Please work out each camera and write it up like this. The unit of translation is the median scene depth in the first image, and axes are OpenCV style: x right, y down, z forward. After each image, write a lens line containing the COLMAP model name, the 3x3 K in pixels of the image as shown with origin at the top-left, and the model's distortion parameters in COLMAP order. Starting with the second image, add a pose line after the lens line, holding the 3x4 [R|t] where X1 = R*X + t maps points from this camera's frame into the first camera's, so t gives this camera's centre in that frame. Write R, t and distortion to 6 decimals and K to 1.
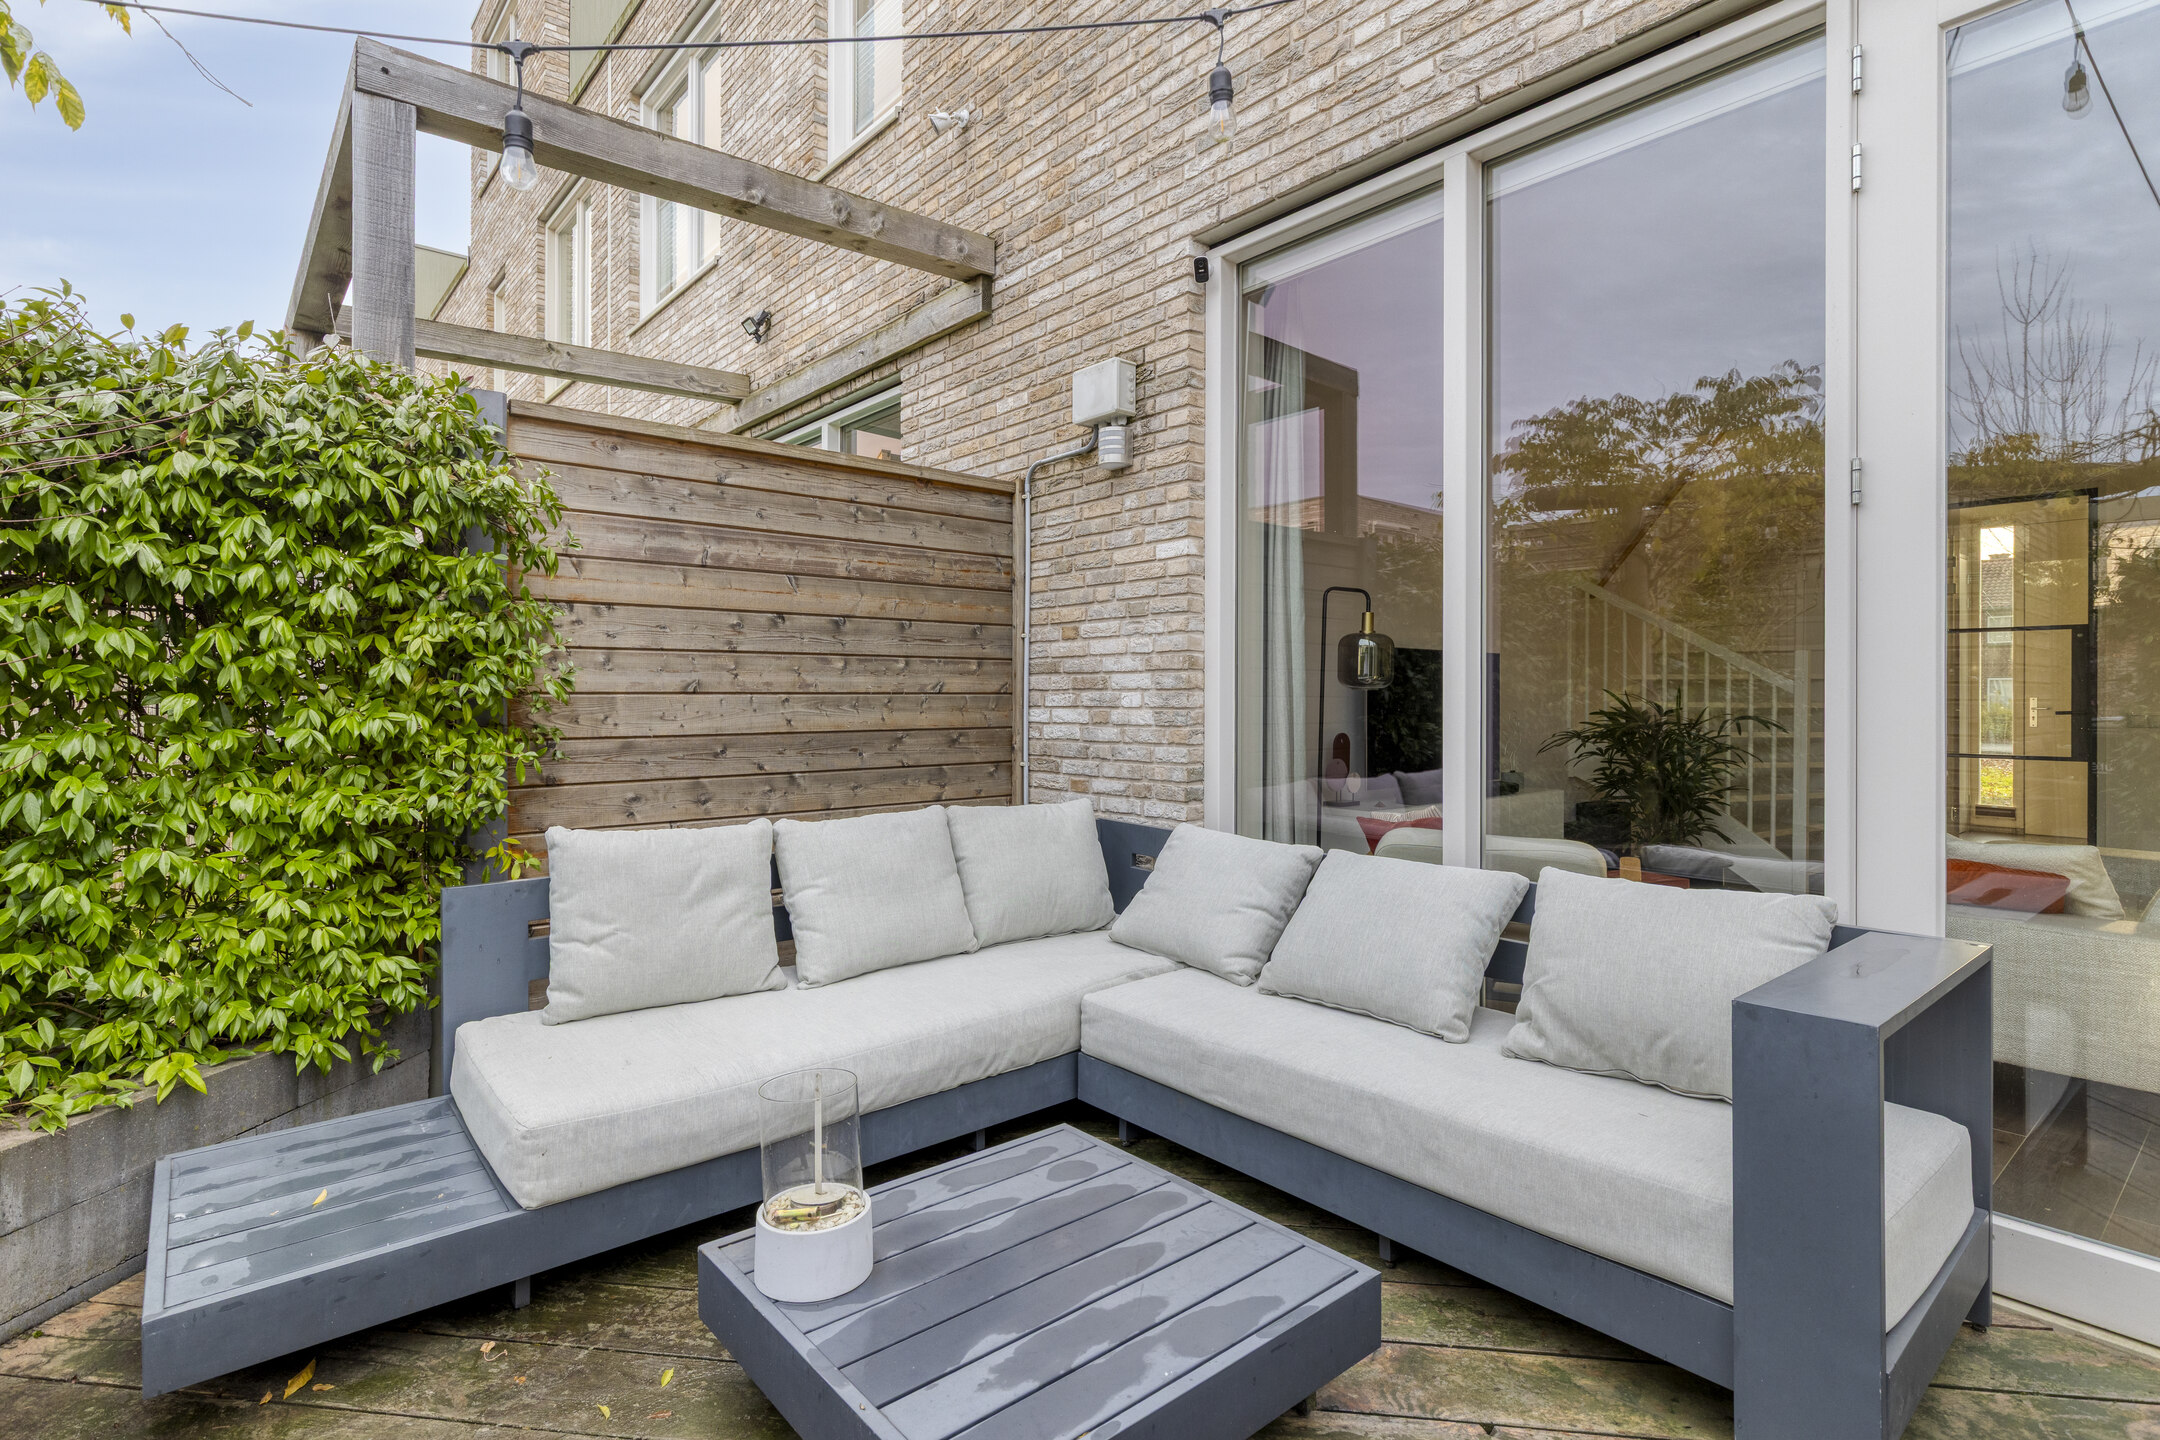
lens RADIAL K [[1073.5, 0, 1080.2], [0, 1073.5, 714.7], [0, 0, 1]] dist [-0.000614, 0.000092]
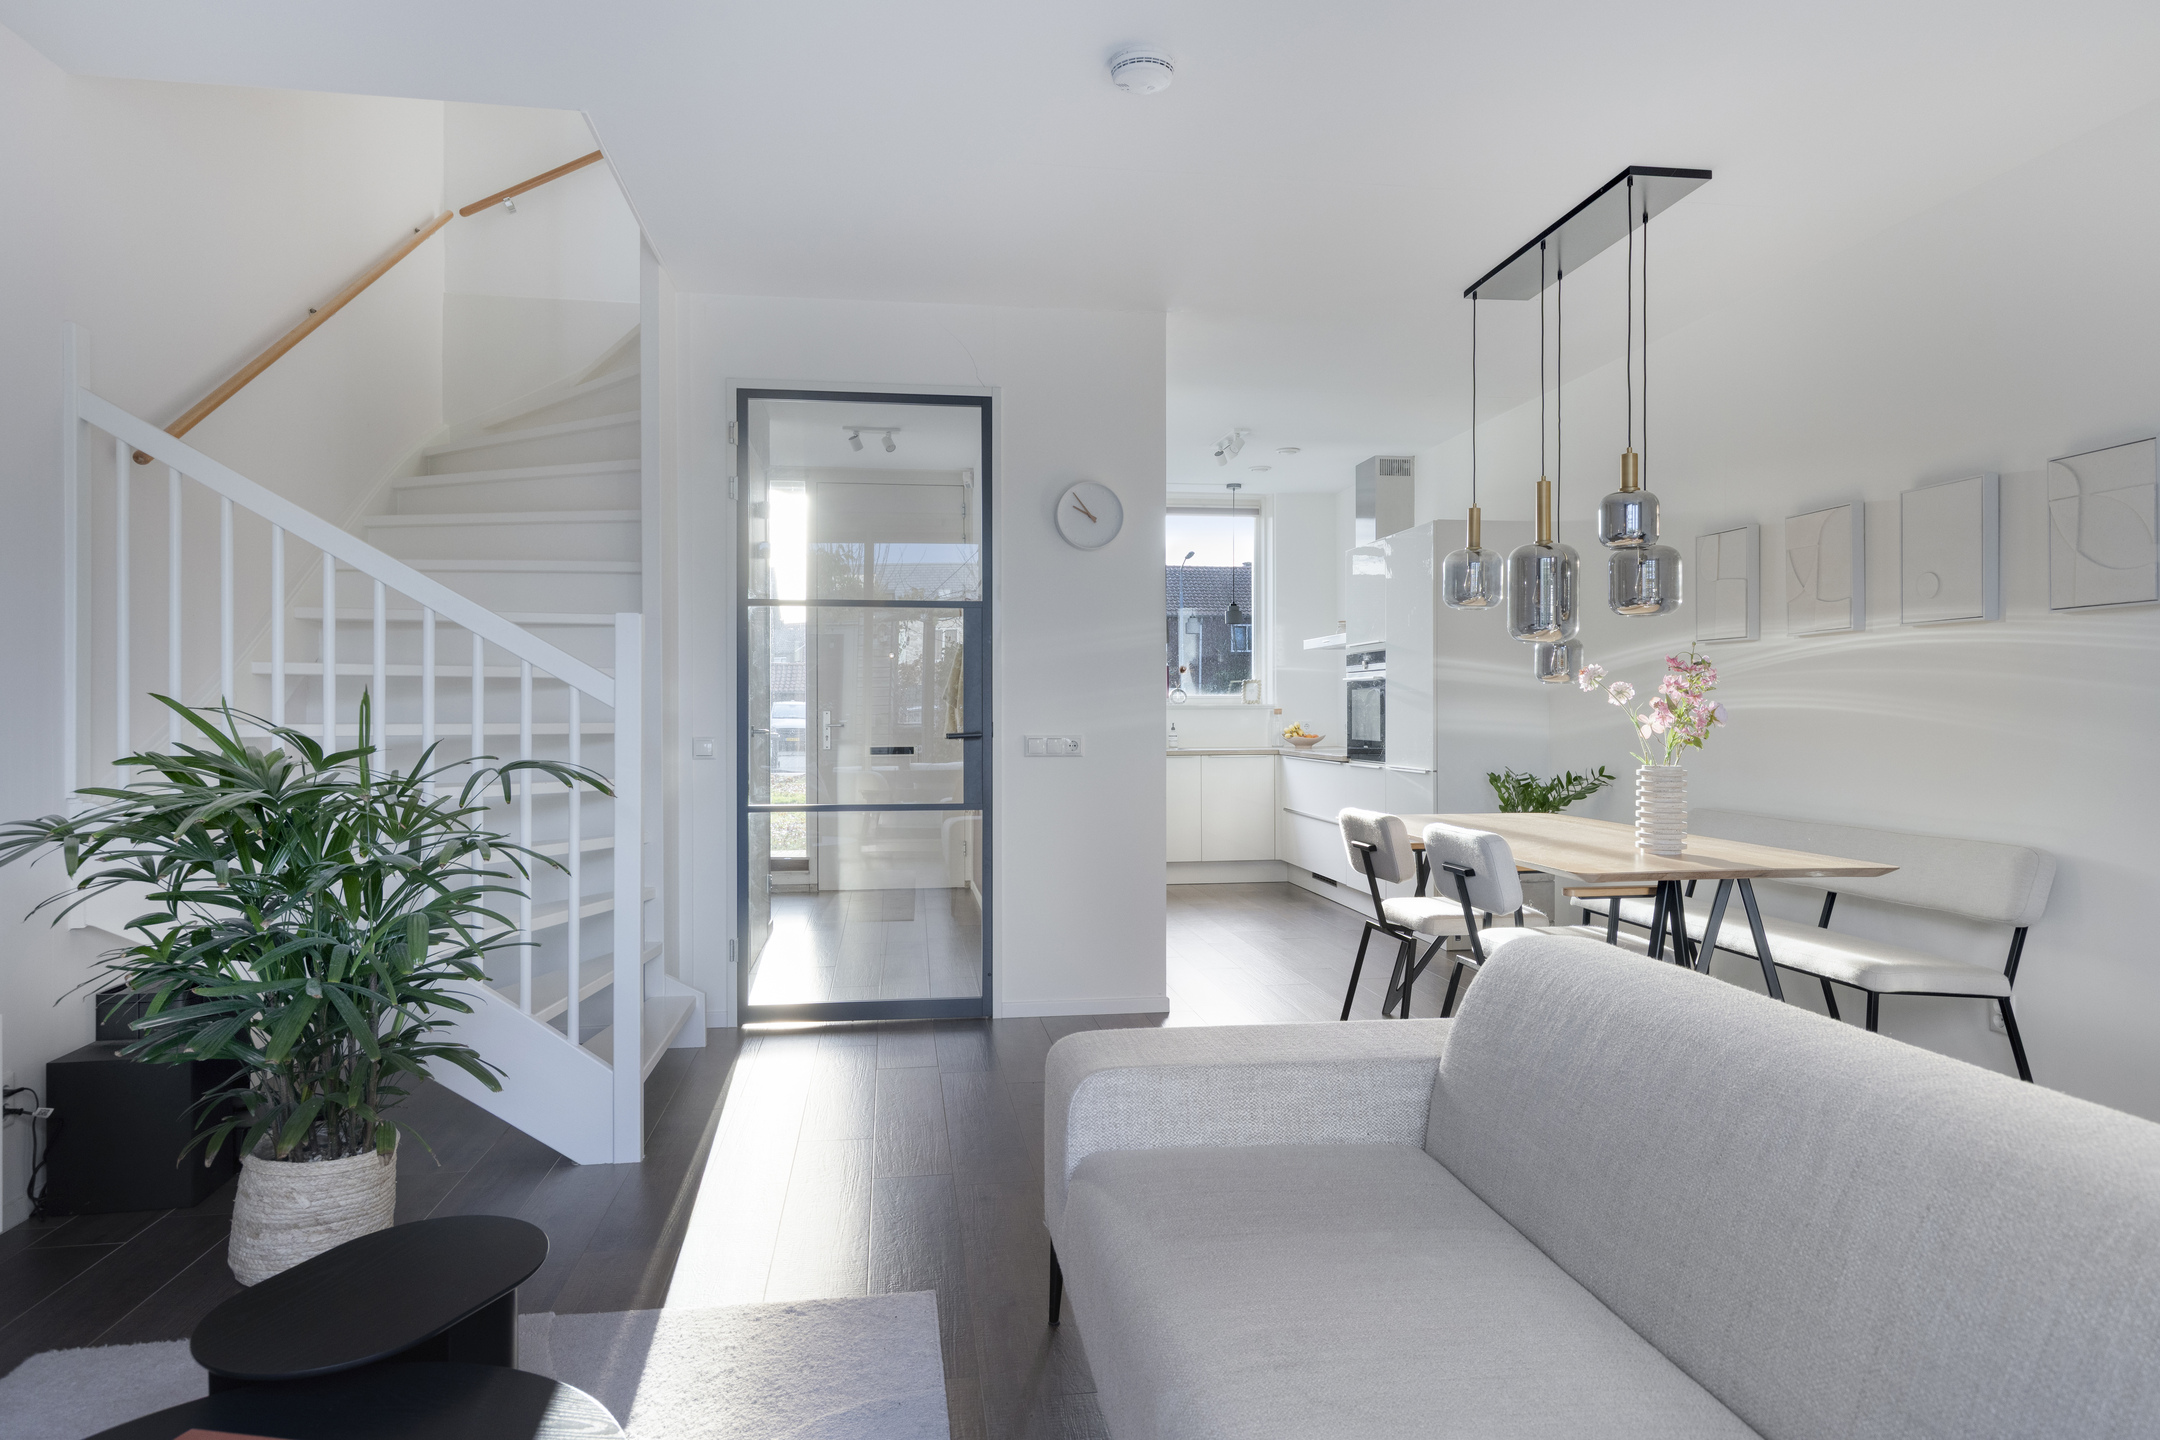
lens RADIAL K [[1299.5, 0, 1084.9], [0, 1299.5, 718.2], [0, 0, 1]] dist [0.029455, 0.000536]
pose [[0.524126, -0.007616, 0.851607, 0.276109], [0.015098, 0.999886, -0.000350, -0.011530], [-0.851507, 0.013041, 0.524181, 0.504239]]
